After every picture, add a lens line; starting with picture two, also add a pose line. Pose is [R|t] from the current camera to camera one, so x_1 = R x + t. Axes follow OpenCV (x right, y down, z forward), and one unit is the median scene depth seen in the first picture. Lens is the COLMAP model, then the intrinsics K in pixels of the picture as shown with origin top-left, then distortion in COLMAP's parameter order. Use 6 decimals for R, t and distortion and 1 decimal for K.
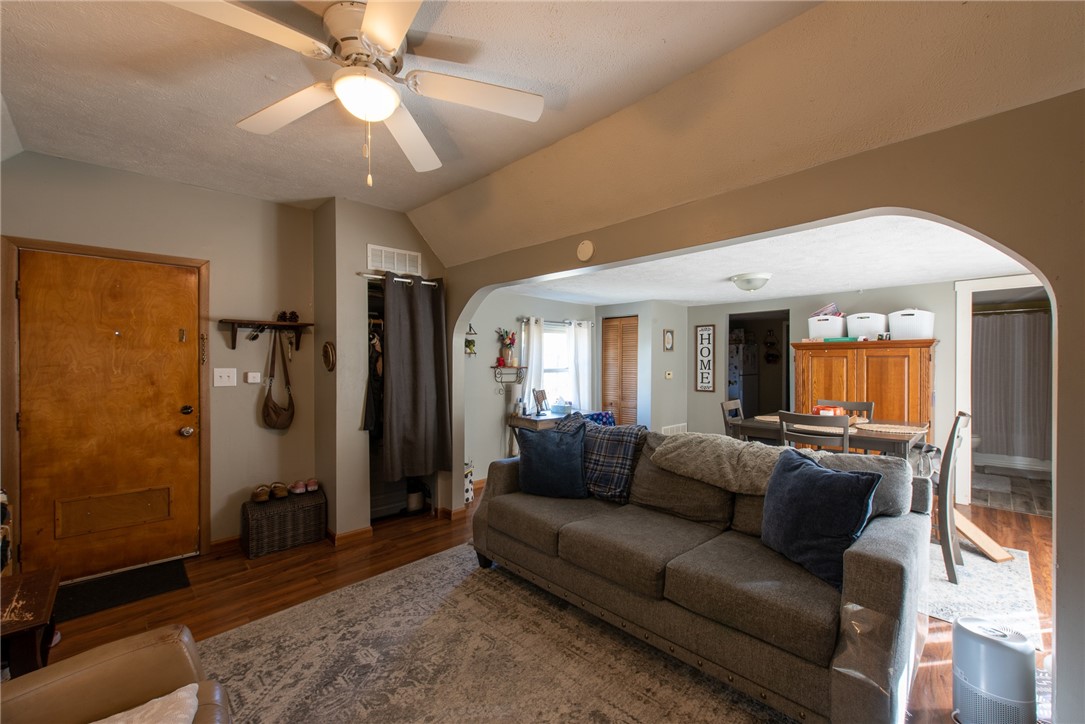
lens RADIAL K [[422.8, 0, 522.5], [0, 422.8, 369.3], [0, 0, 1]] dist [0.002277, -0.001901]
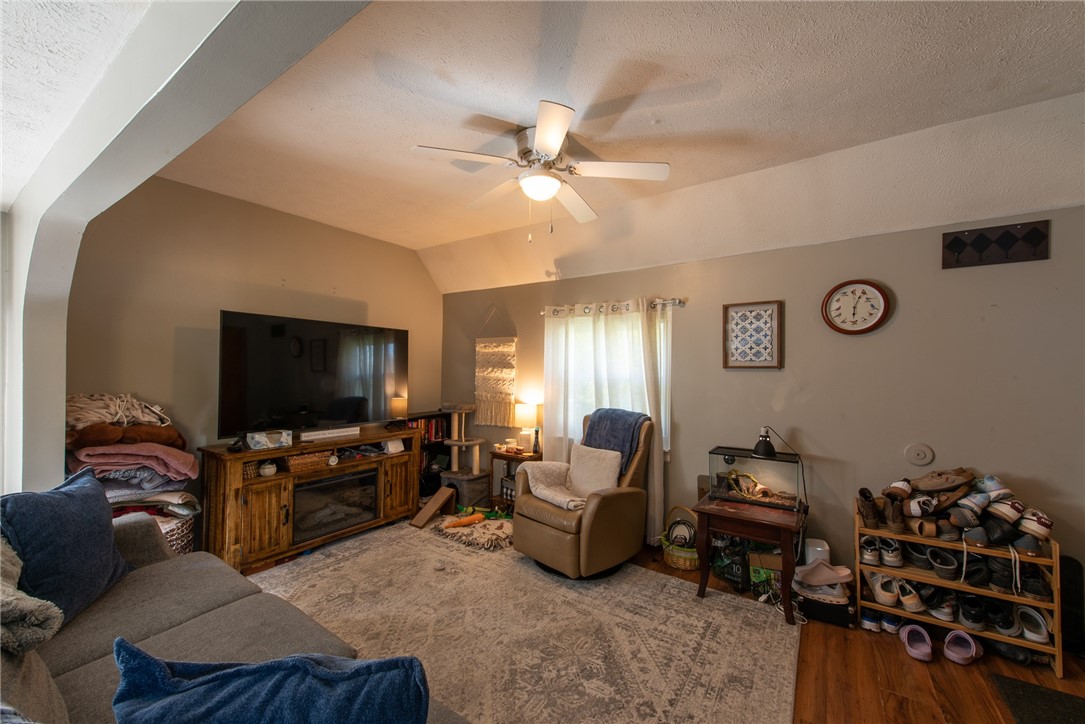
lens RADIAL K [[422.8, 0, 532.8], [0, 422.8, 360.8], [0, 0, 1]] dist [0.002277, -0.001901]
pose [[-0.977469, -0.006524, -0.210977, -0.014245], [-0.007807, 0.999956, 0.005251, -0.017117], [0.210933, 0.006780, -0.977477, 0.866892]]
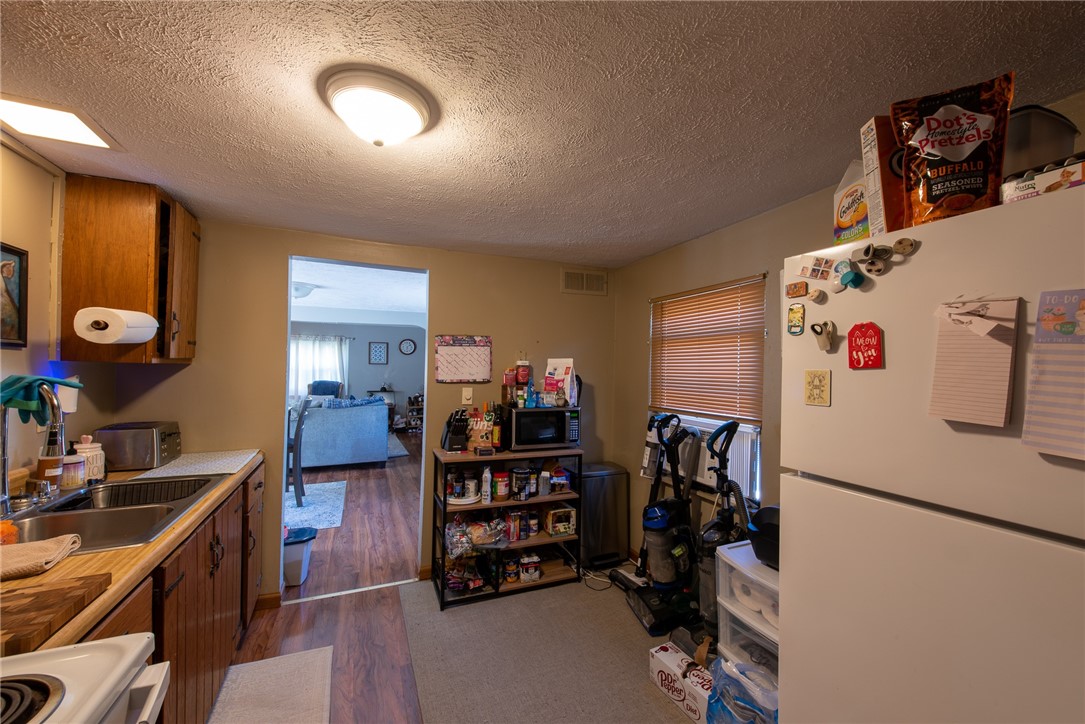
lens RADIAL K [[422.8, 0, 552.1], [0, 422.8, 365.1], [0, 0, 1]] dist [0.002277, -0.001901]
pose [[-0.310112, -0.004934, -0.950687, 1.179254], [-0.031114, 0.999504, 0.004962, -0.036359], [0.950191, 0.031118, -0.310112, 1.707341]]
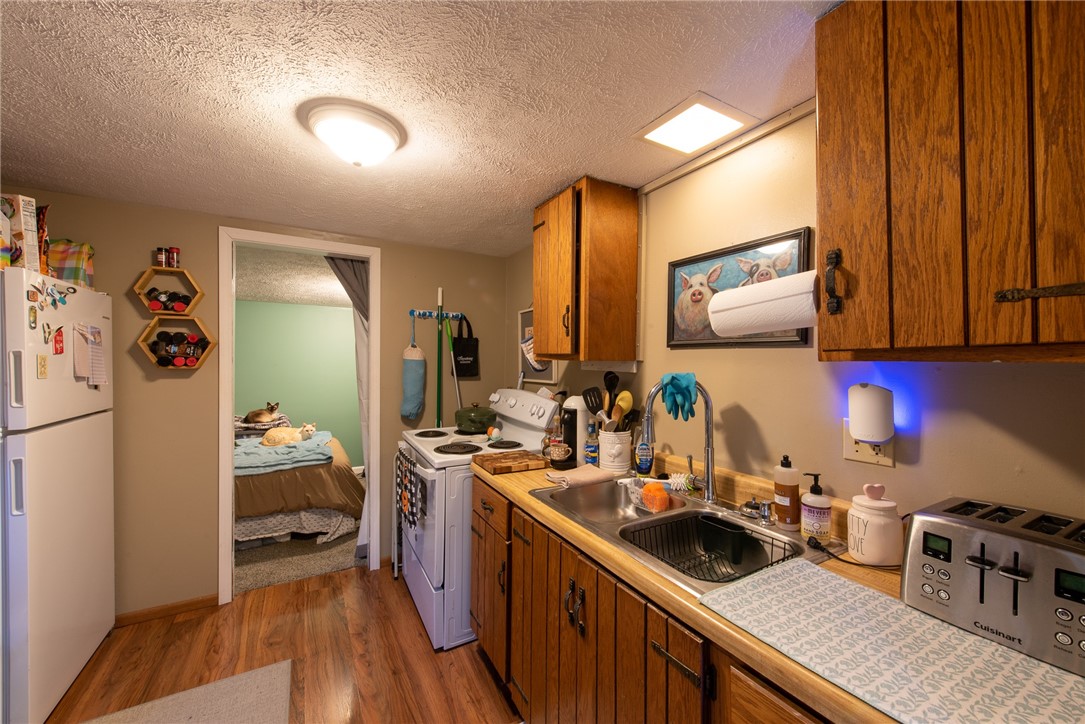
lens RADIAL K [[422.8, 0, 555.2], [0, 422.8, 365.0], [0, 0, 1]] dist [0.002277, -0.001901]
pose [[0.206730, -0.004420, 0.978388, 0.668154], [0.010936, 0.999938, 0.002207, -0.024559], [-0.978337, 0.010244, 0.206766, 1.296629]]
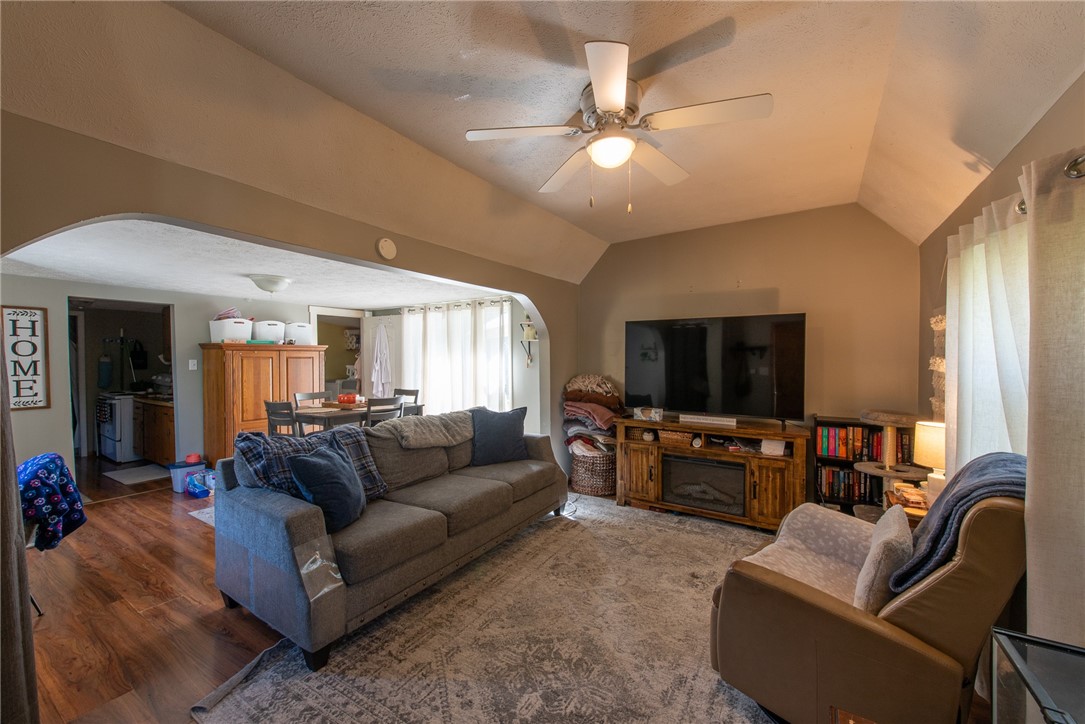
lens RADIAL K [[422.8, 0, 561.0], [0, 422.8, 366.7], [0, 0, 1]] dist [0.002277, -0.001901]
pose [[-0.269567, -0.013076, 0.962893, -0.555102], [0.025408, 0.999463, 0.020686, -0.007606], [-0.962646, 0.030041, -0.269090, 0.534203]]
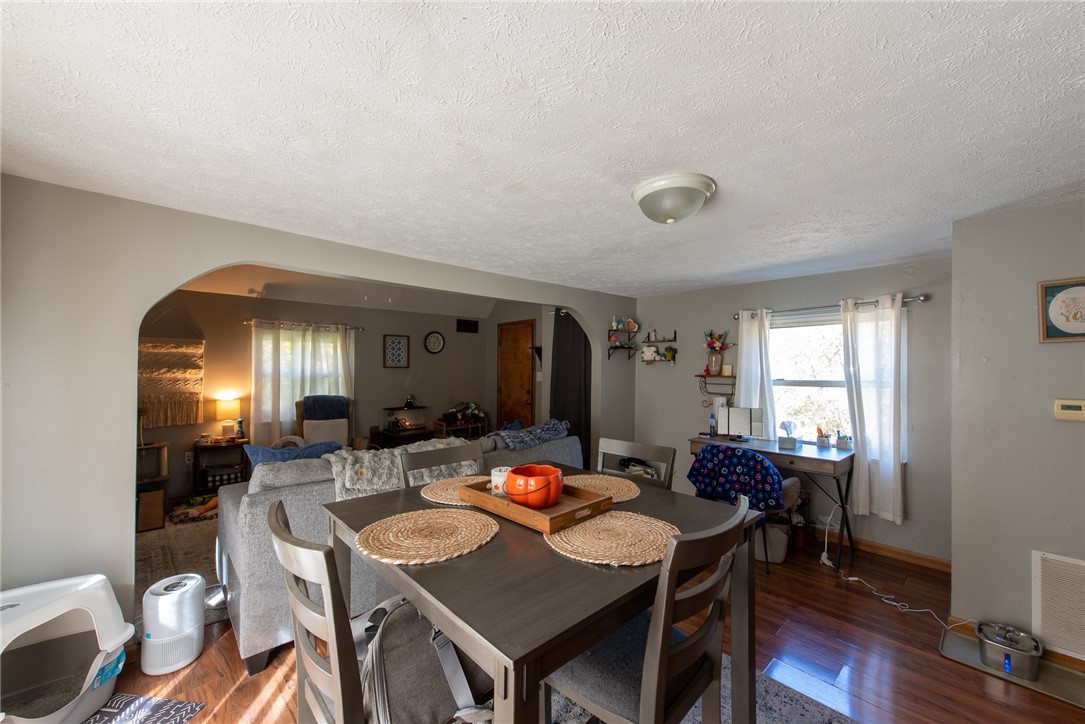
lens RADIAL K [[422.8, 0, 562.8], [0, 422.8, 362.4], [0, 0, 1]] dist [0.002277, -0.001901]
pose [[0.045196, -0.011276, -0.998914, 0.902834], [-0.022056, 0.999681, -0.012282, -0.017073], [0.998735, 0.022587, 0.044933, 0.754656]]
